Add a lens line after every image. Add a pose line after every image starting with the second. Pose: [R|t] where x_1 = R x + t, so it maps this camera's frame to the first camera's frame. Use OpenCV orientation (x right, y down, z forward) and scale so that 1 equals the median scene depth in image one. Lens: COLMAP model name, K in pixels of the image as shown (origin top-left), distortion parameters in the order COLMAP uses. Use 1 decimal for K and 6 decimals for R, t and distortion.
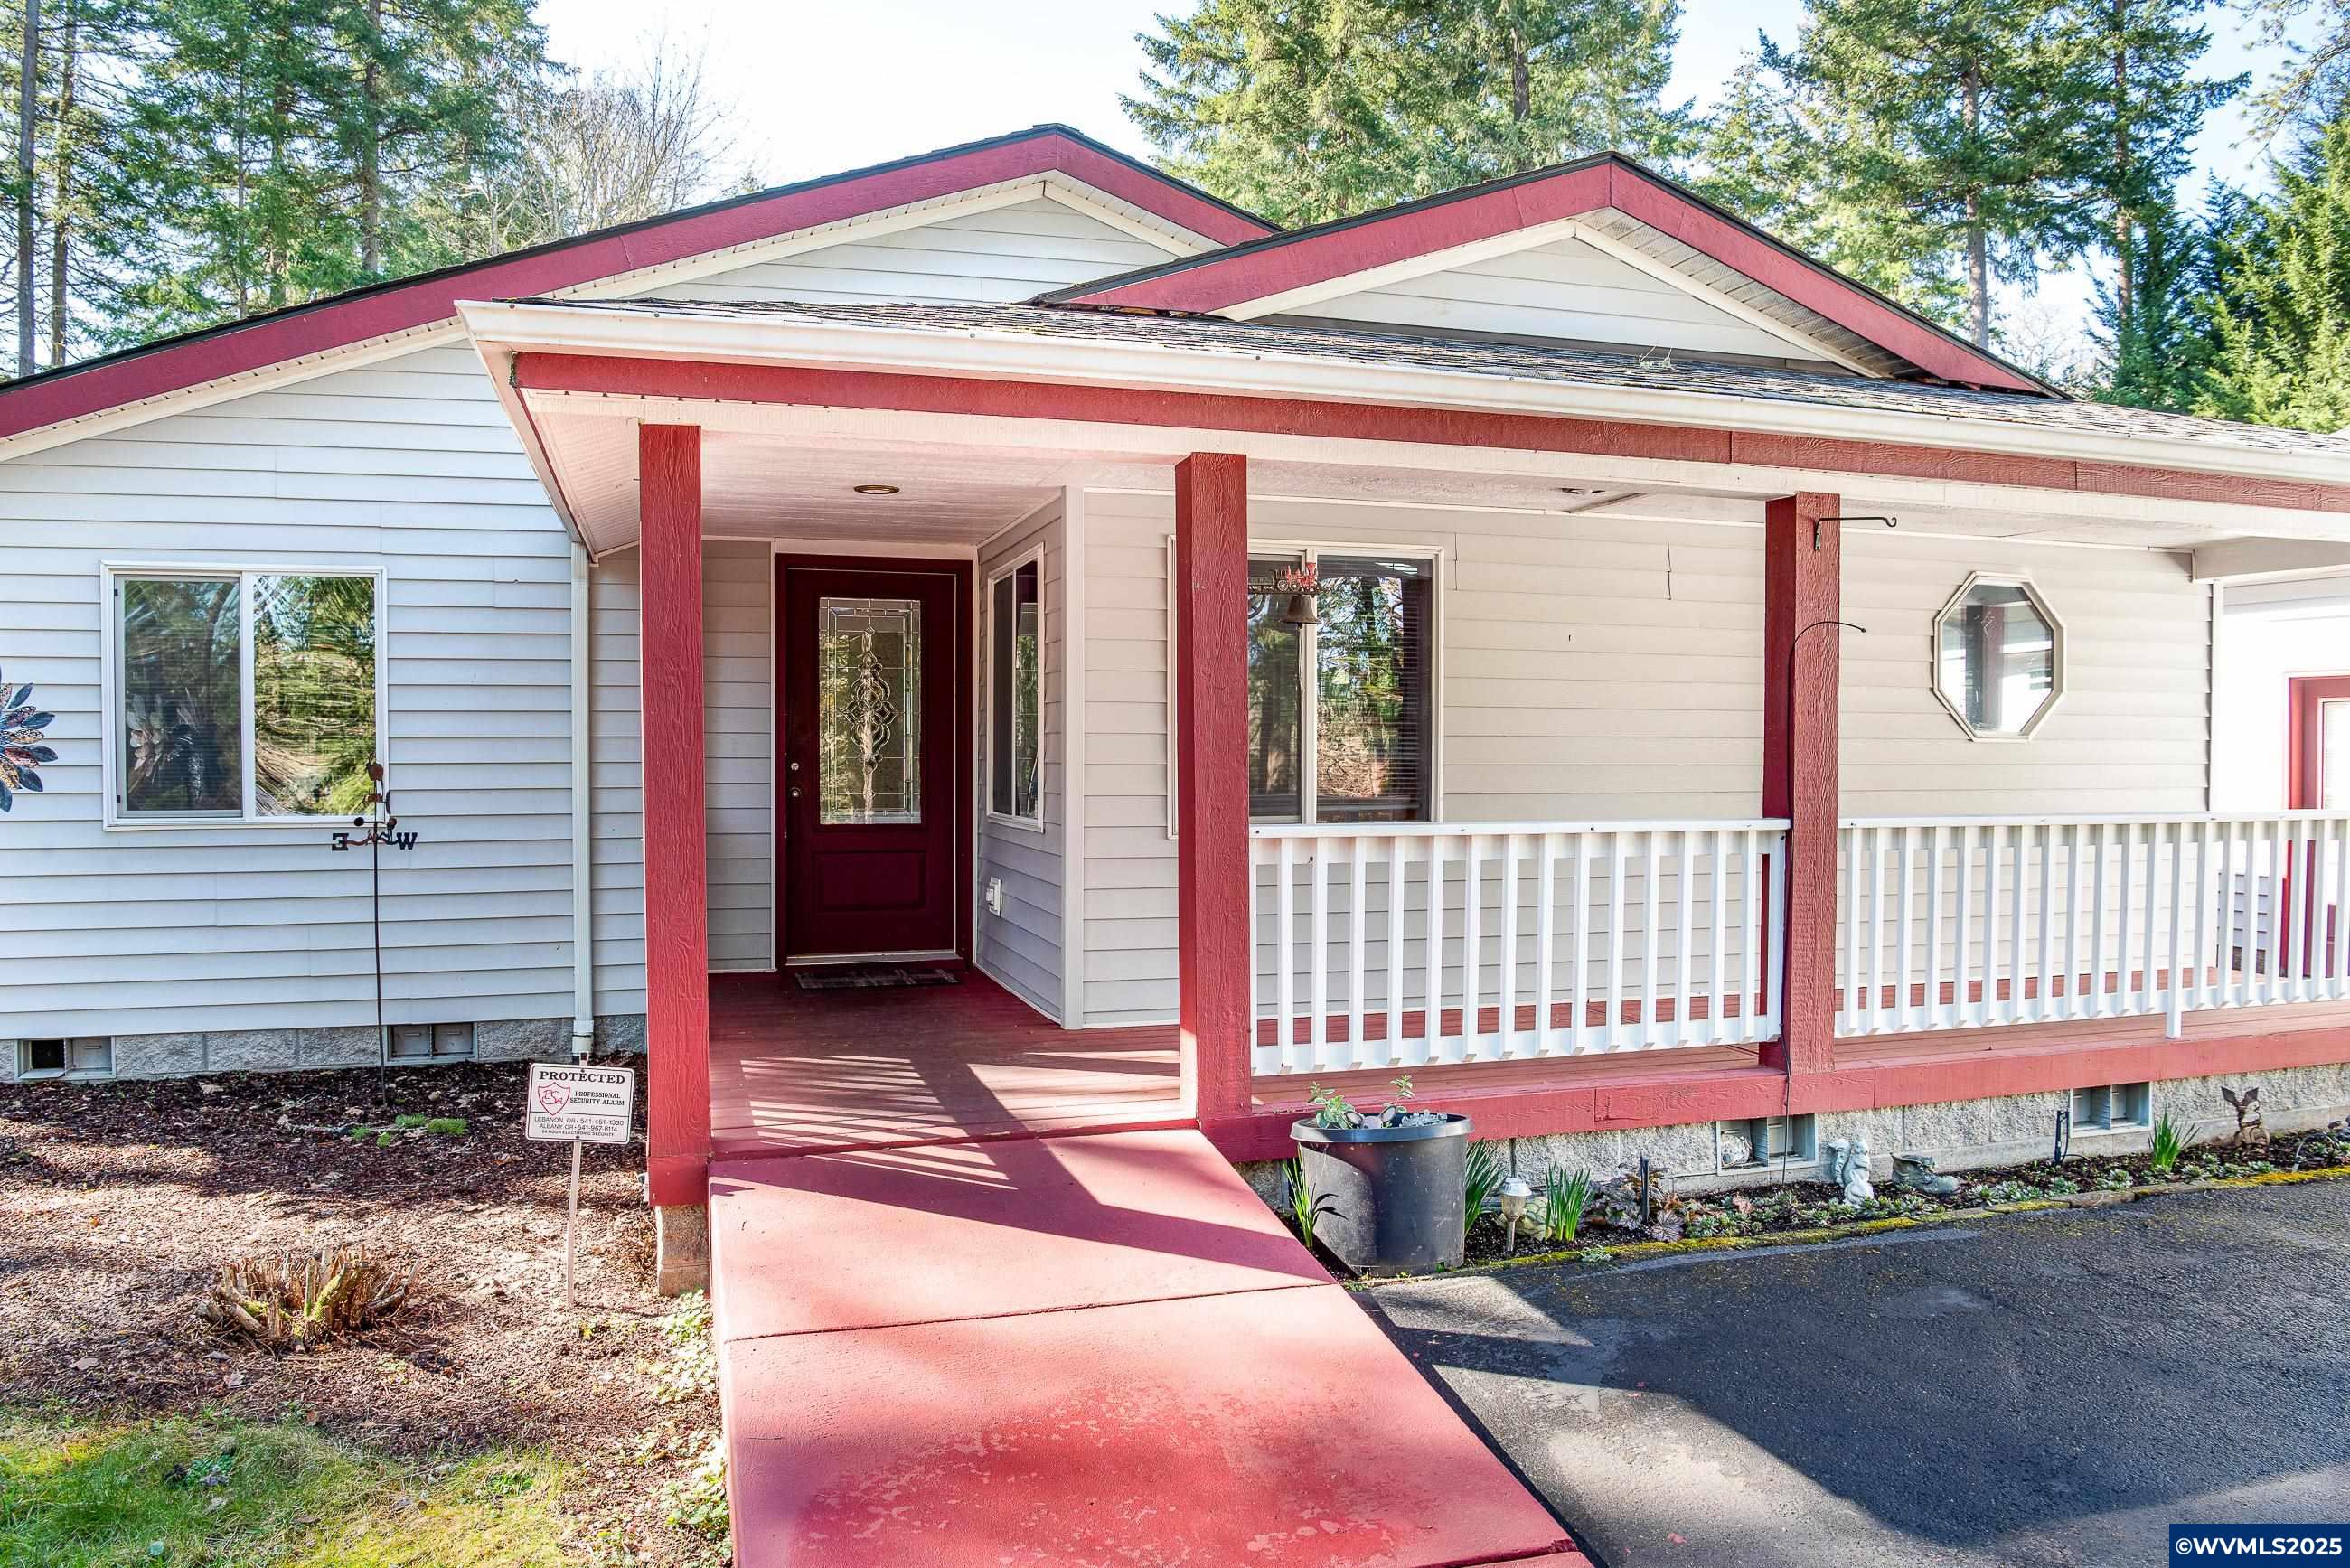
lens RADIAL K [[1630.2, 0, 1171.4], [0, 1630.2, 755.1], [0, 0, 1]] dist [-0.042453, -0.000832]
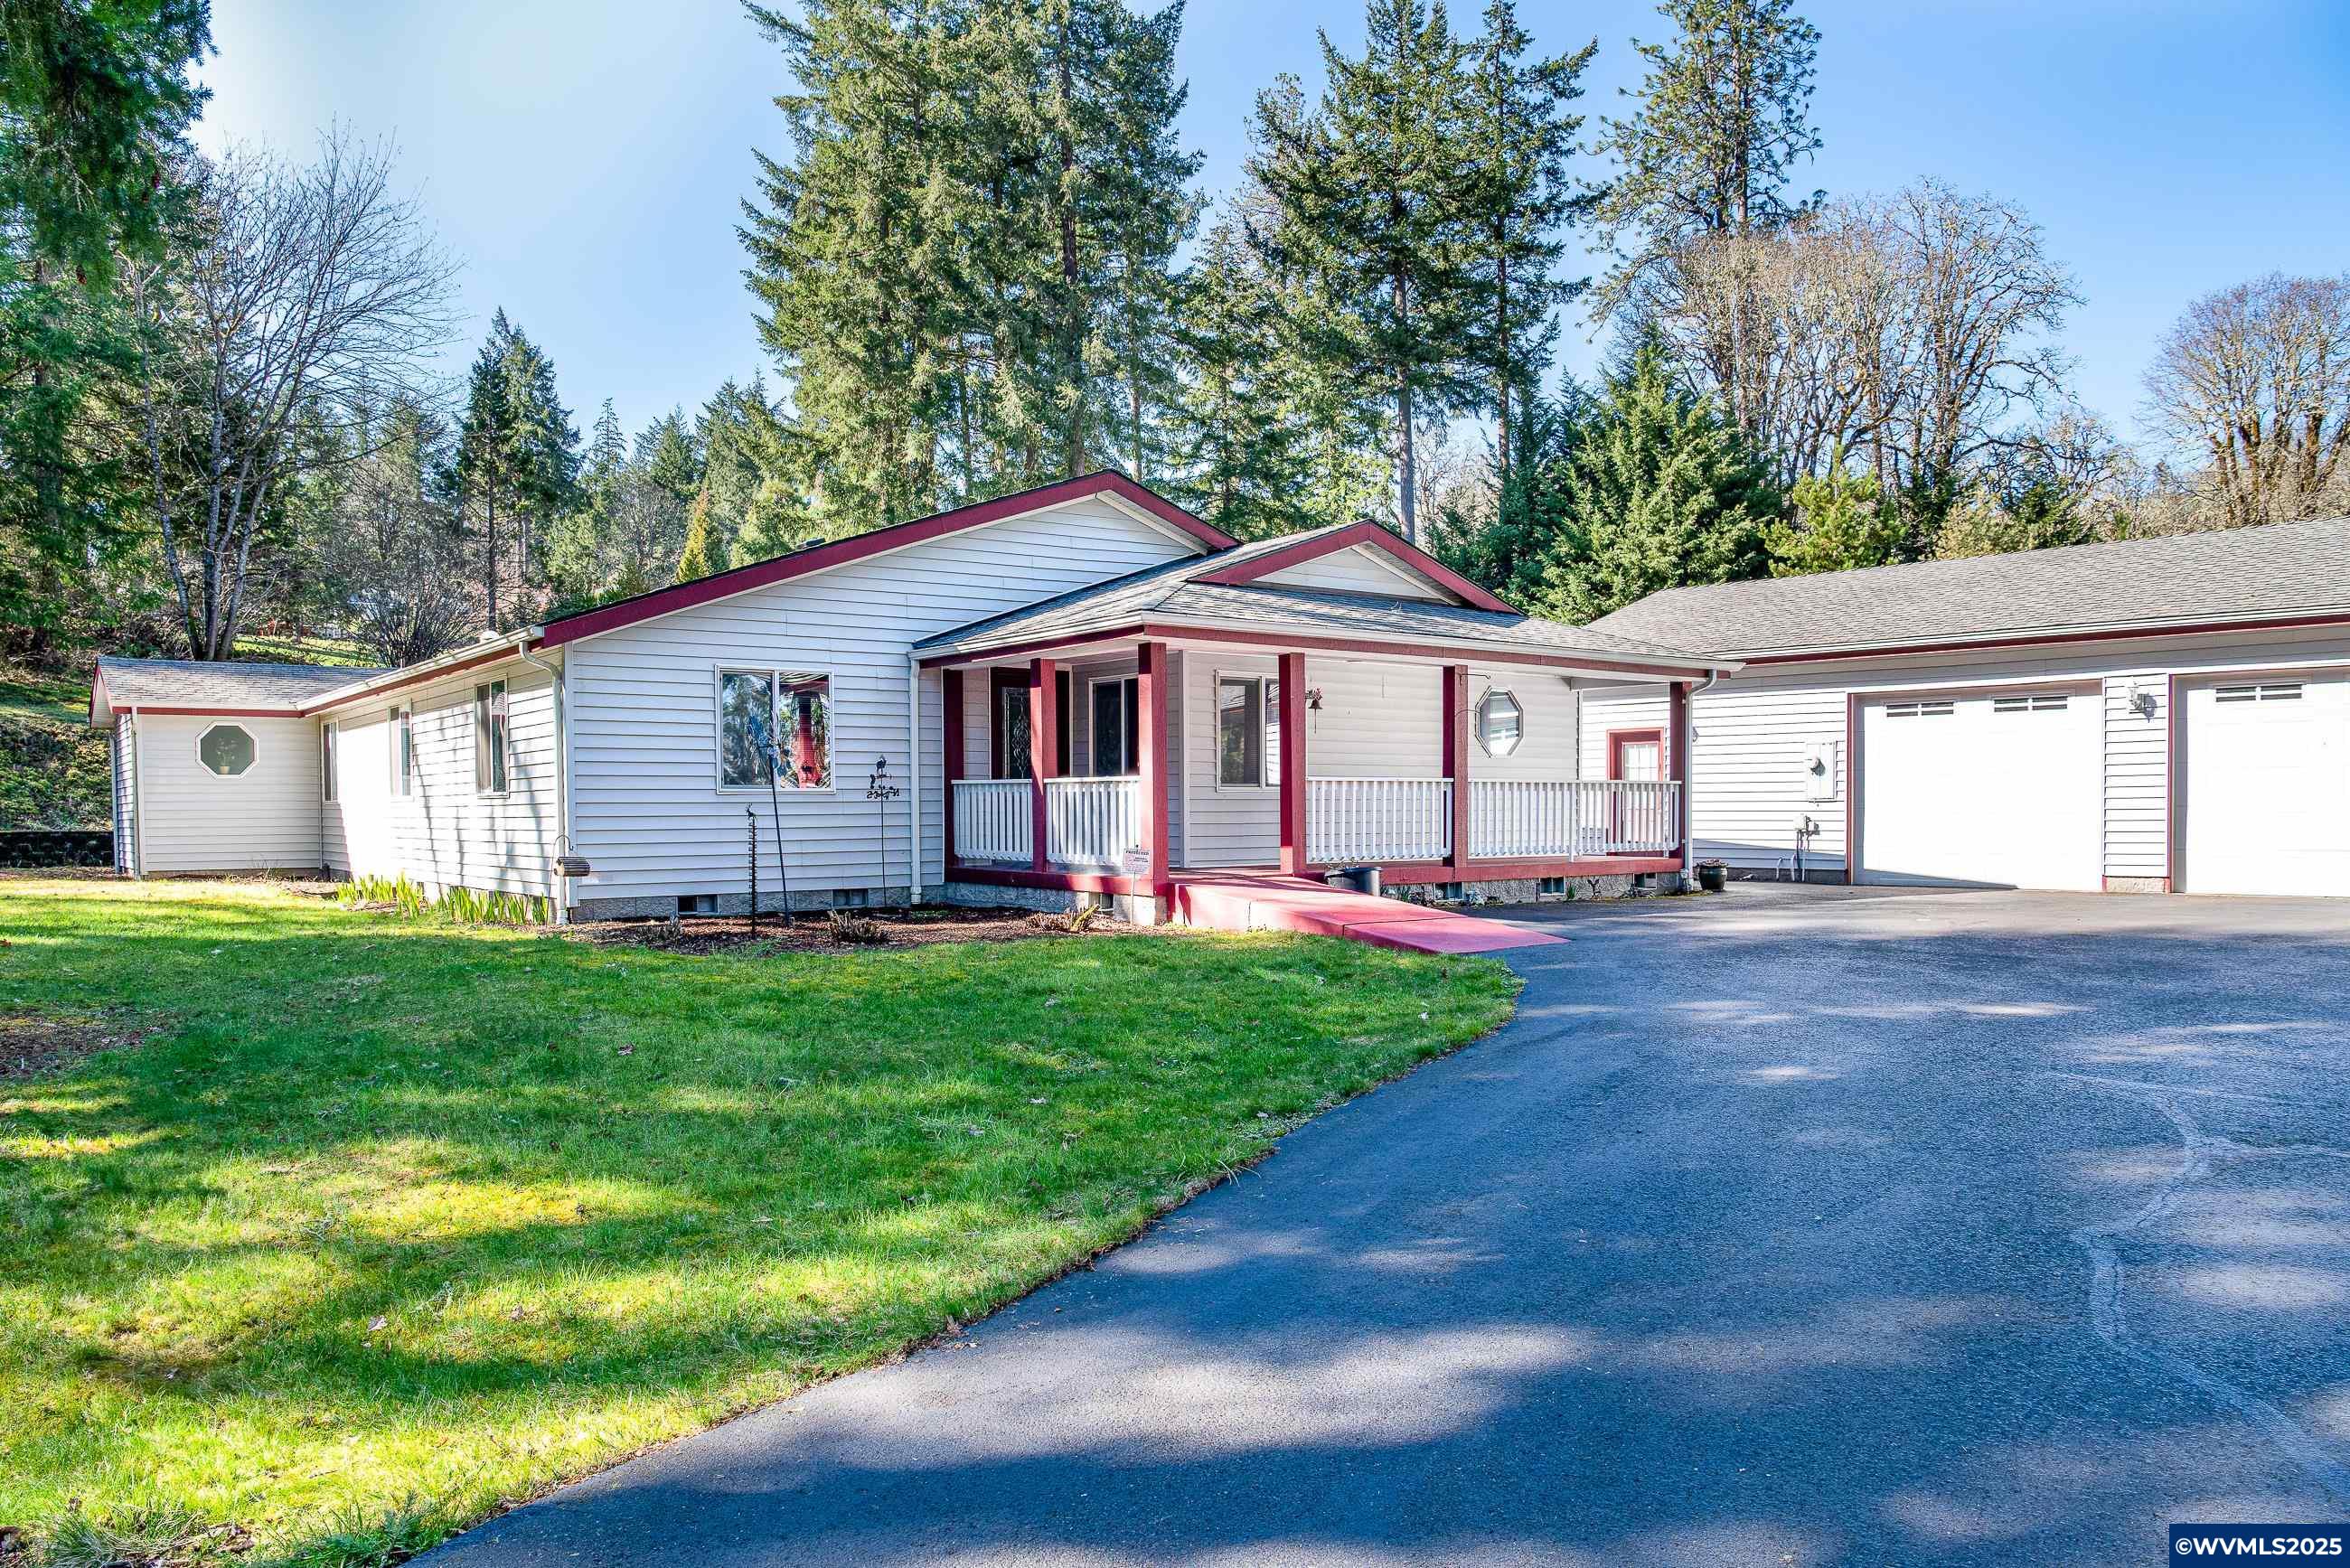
lens RADIAL K [[1600.1, 0, 1175.0], [0, 1600.1, 784.0], [0, 0, 1]] dist [0.000435, 0.000076]
pose [[0.942877, -0.003511, 0.333122, -0.126211], [0.009049, 0.999845, -0.015076, 0.010718], [-0.333018, 0.017229, 0.942763, -0.185323]]
